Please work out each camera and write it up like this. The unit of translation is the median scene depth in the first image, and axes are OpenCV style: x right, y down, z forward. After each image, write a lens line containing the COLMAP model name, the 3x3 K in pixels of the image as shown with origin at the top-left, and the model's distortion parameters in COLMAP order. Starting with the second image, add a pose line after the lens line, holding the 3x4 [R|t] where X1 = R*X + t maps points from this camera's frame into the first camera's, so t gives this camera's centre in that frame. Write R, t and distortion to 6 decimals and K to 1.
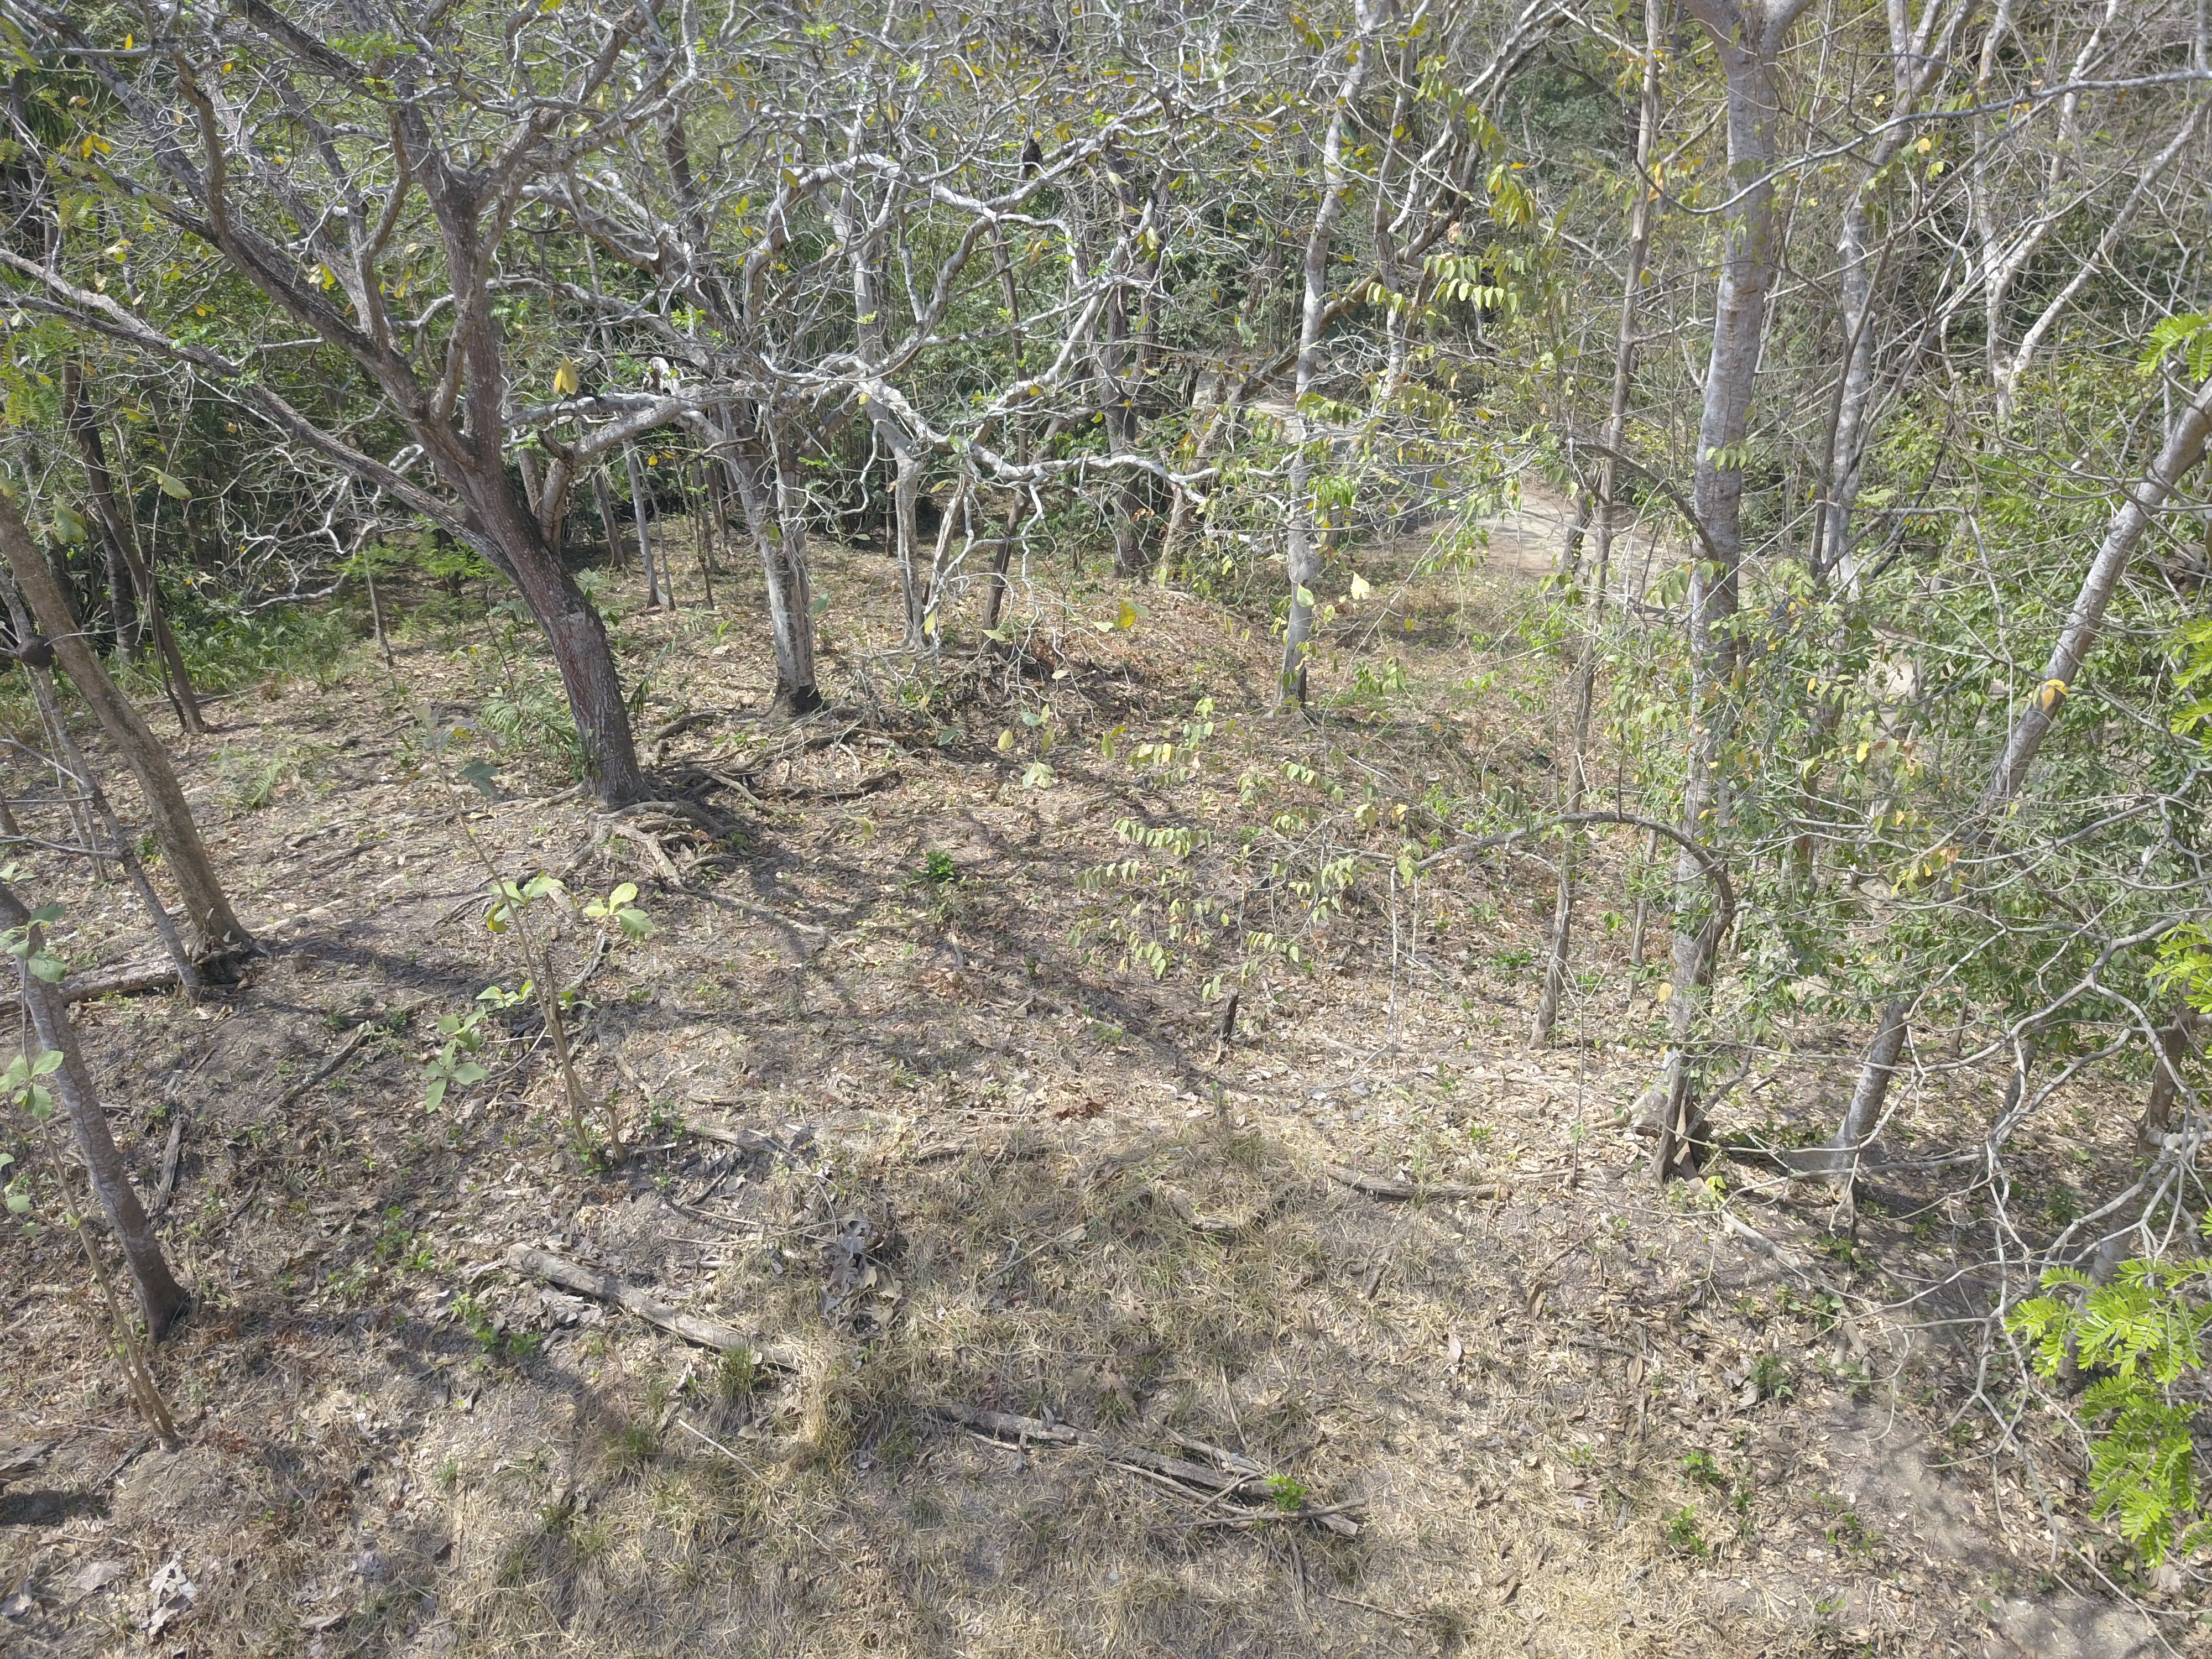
lens RADIAL K [[1692.2, 0, 1115.9], [0, 1692.2, 829.9], [0, 0, 1]] dist [0.002443, -0.005435]
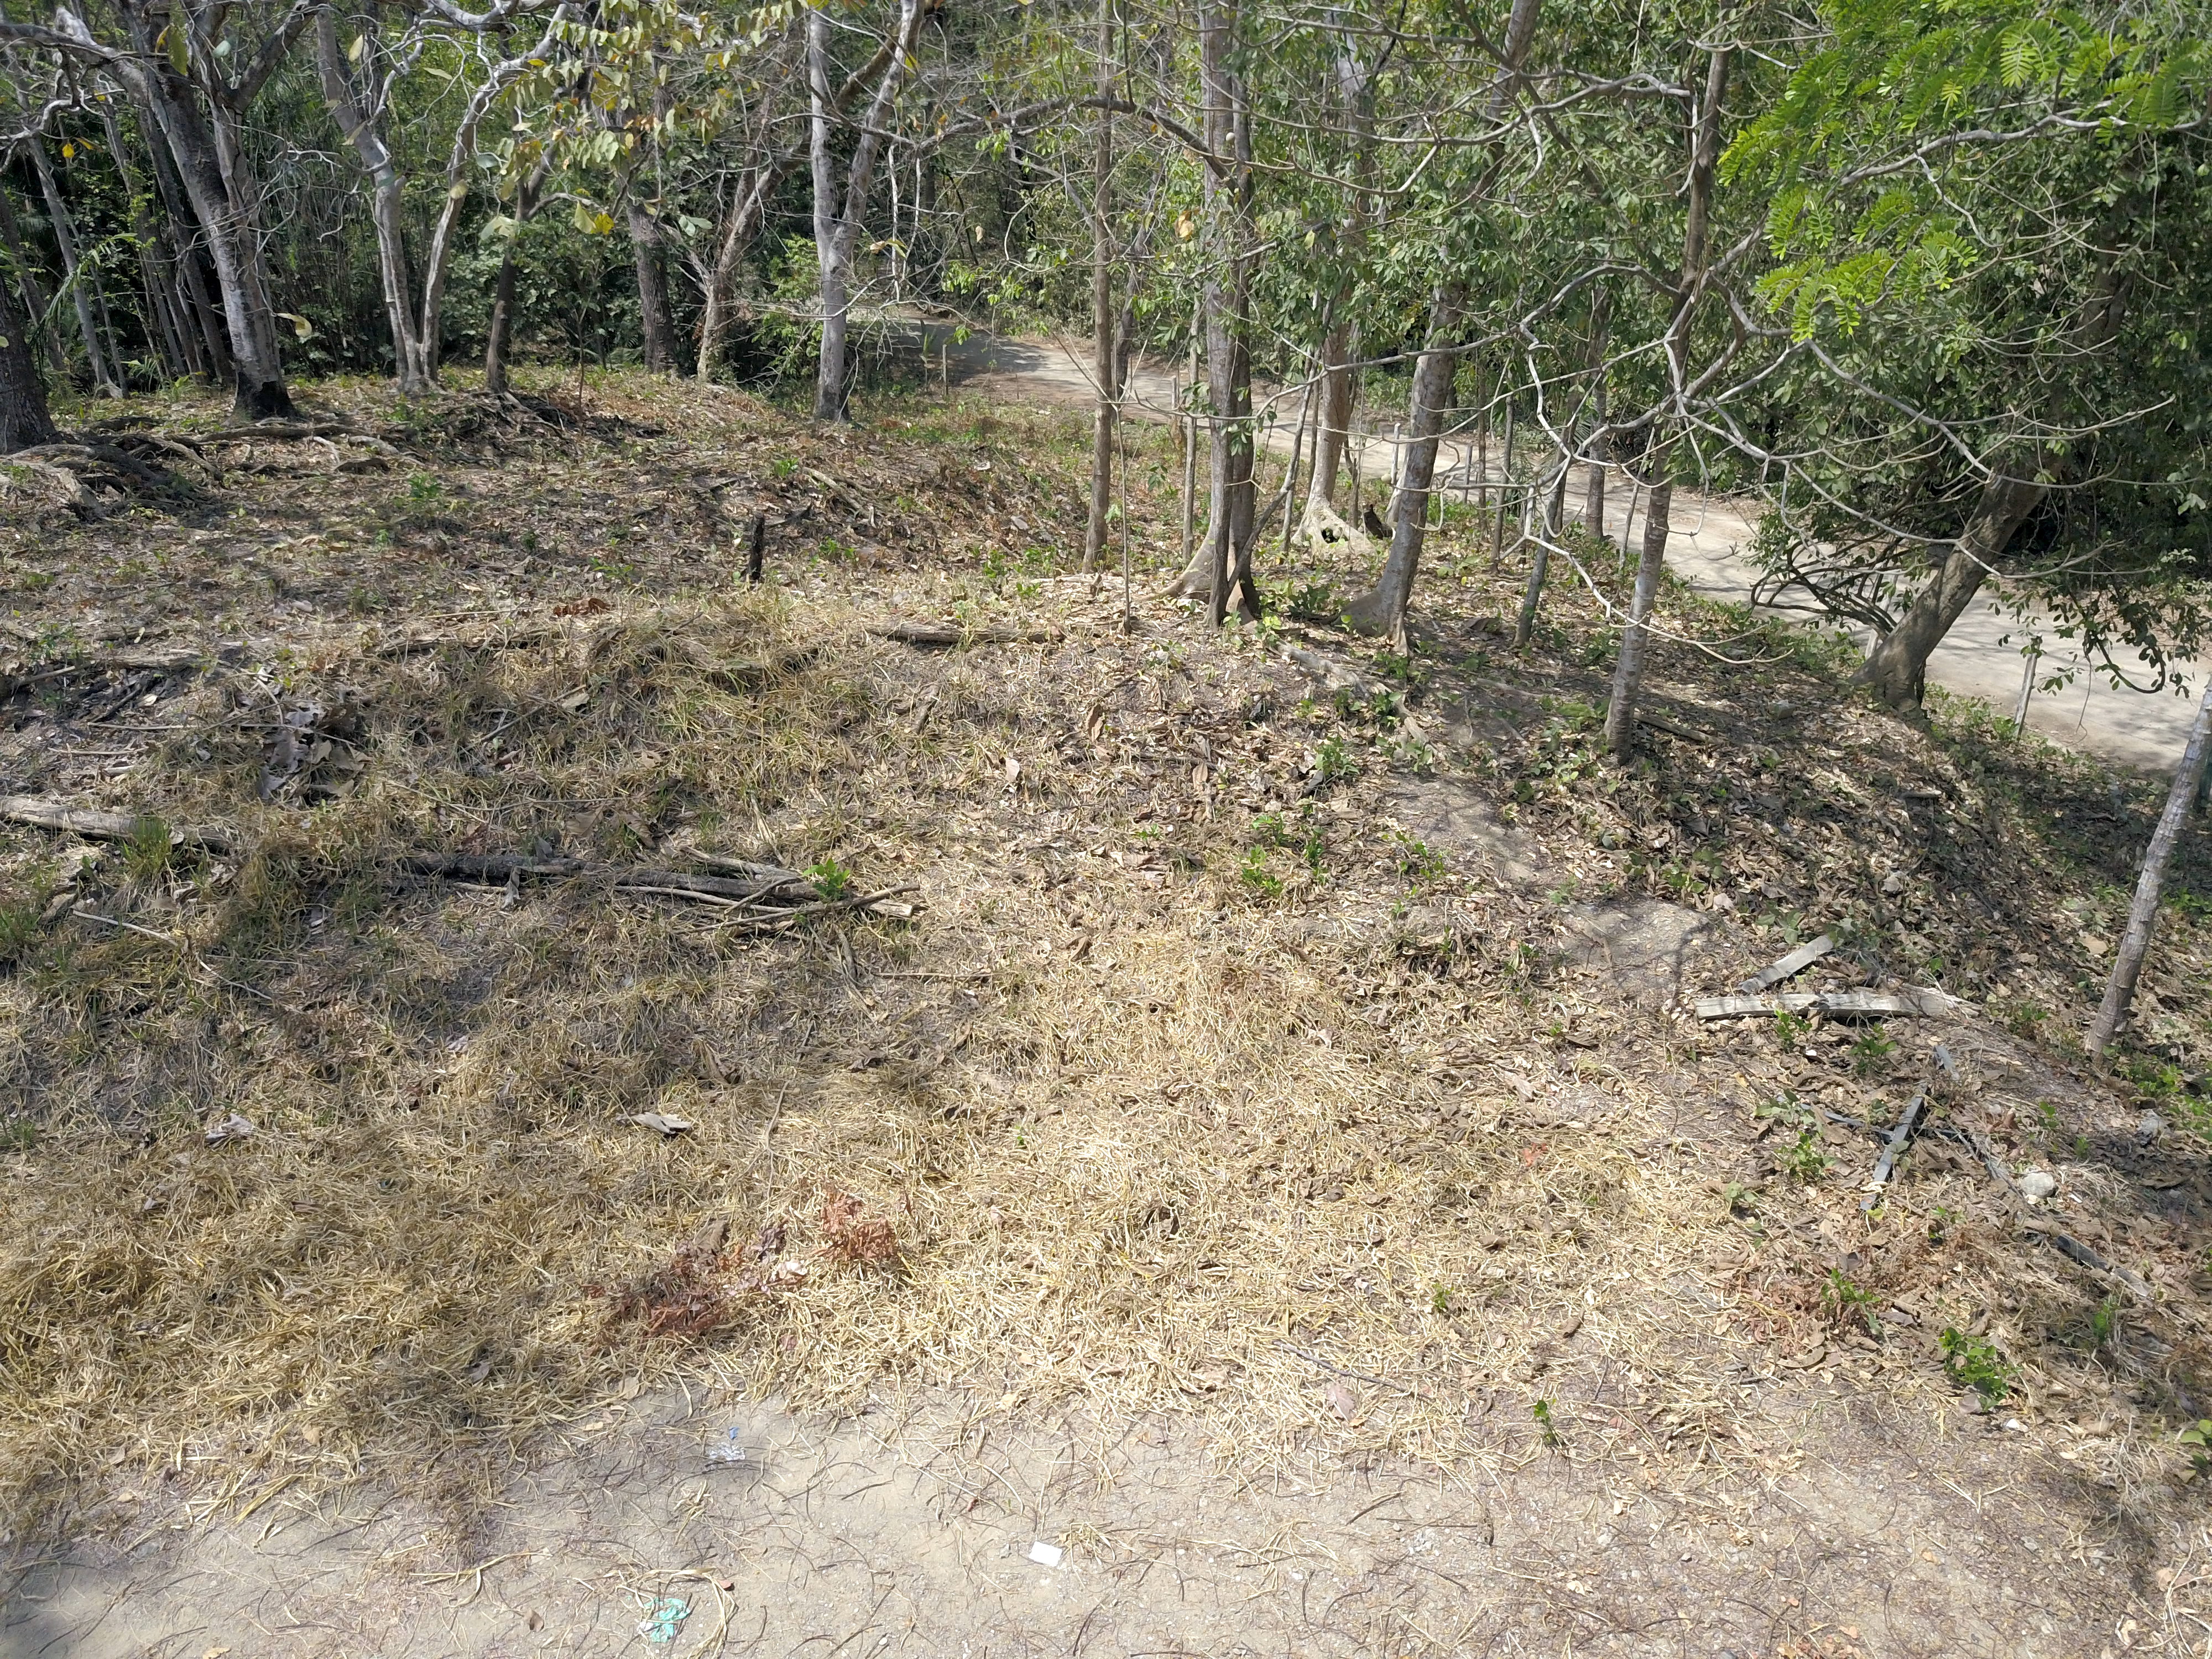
lens RADIAL K [[1692.2, 0, 1119.7], [0, 1692.2, 808.9], [0, 0, 1]] dist [0.002443, -0.005435]
pose [[0.969502, -0.075210, 0.233259, 0.040300], [0.083766, 0.996120, -0.026978, 0.351093], [-0.230325, 0.045694, 0.972040, 0.092405]]
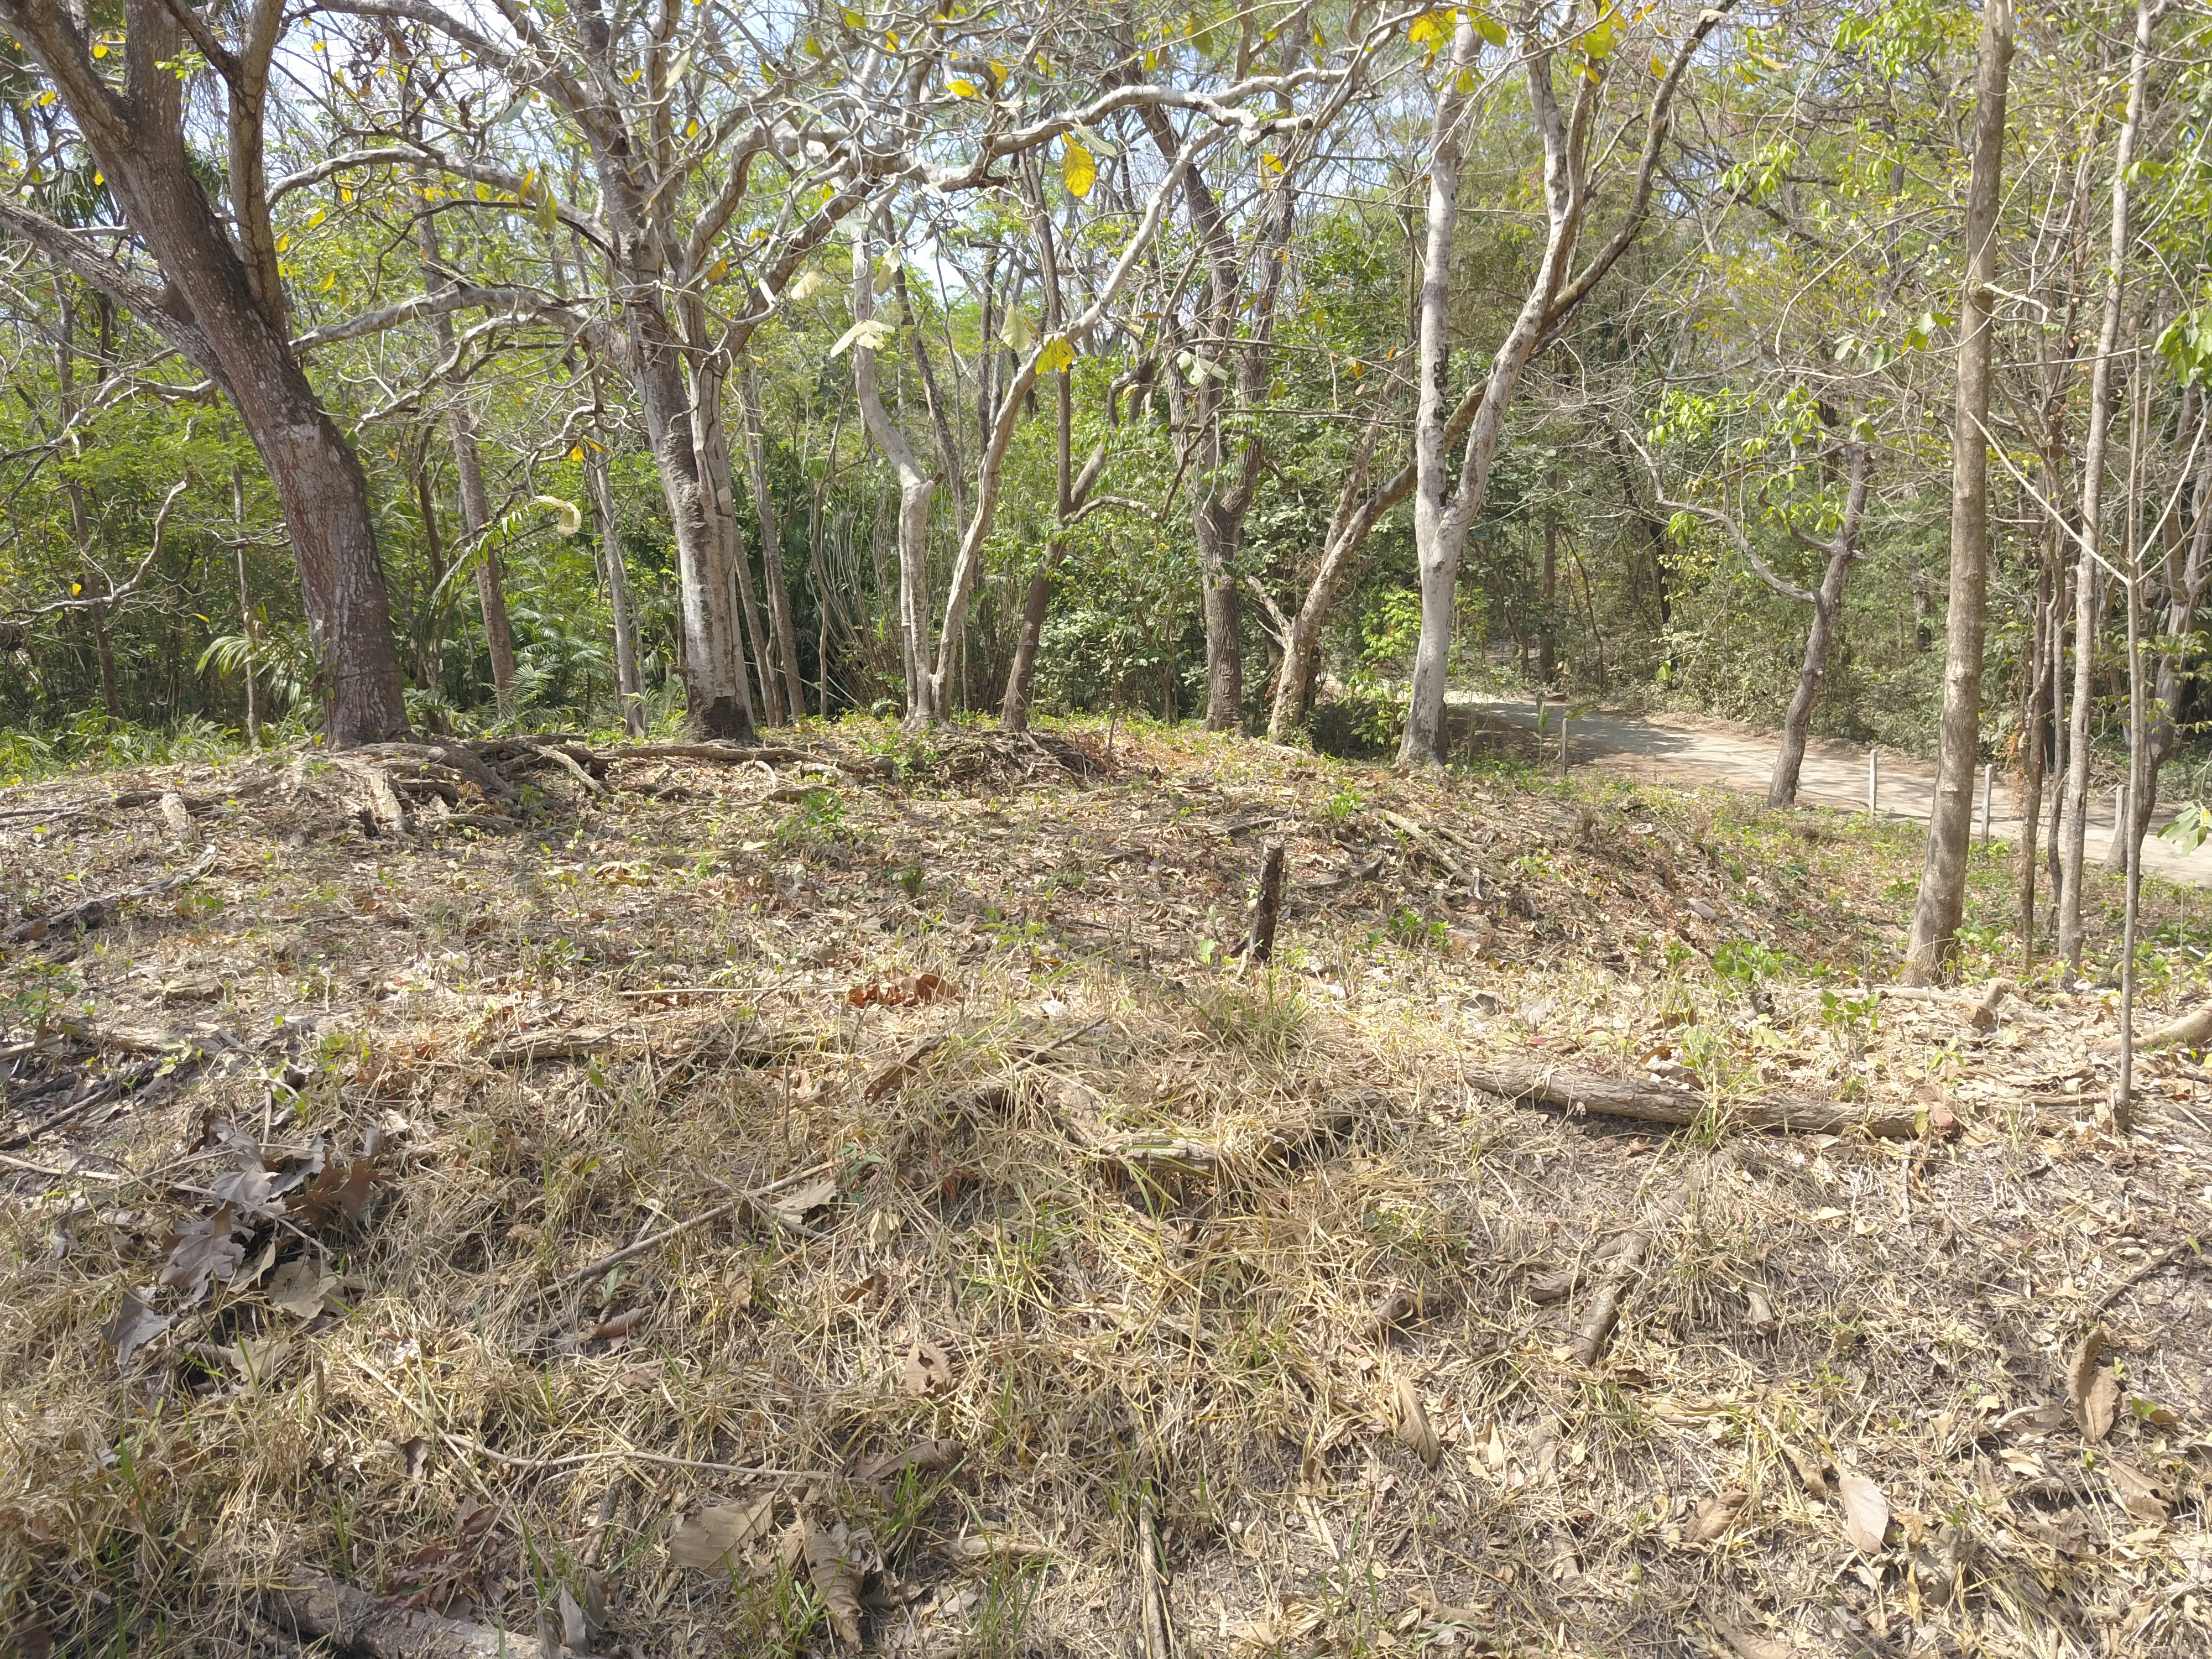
lens RADIAL K [[1692.2, 0, 1103.3], [0, 1692.2, 826.1], [0, 0, 1]] dist [0.002443, -0.005435]
pose [[0.994506, 0.003603, -0.104614, 0.086324], [-0.031251, 0.964049, -0.263881, 0.265141], [0.099903, 0.265701, 0.958865, 0.625433]]
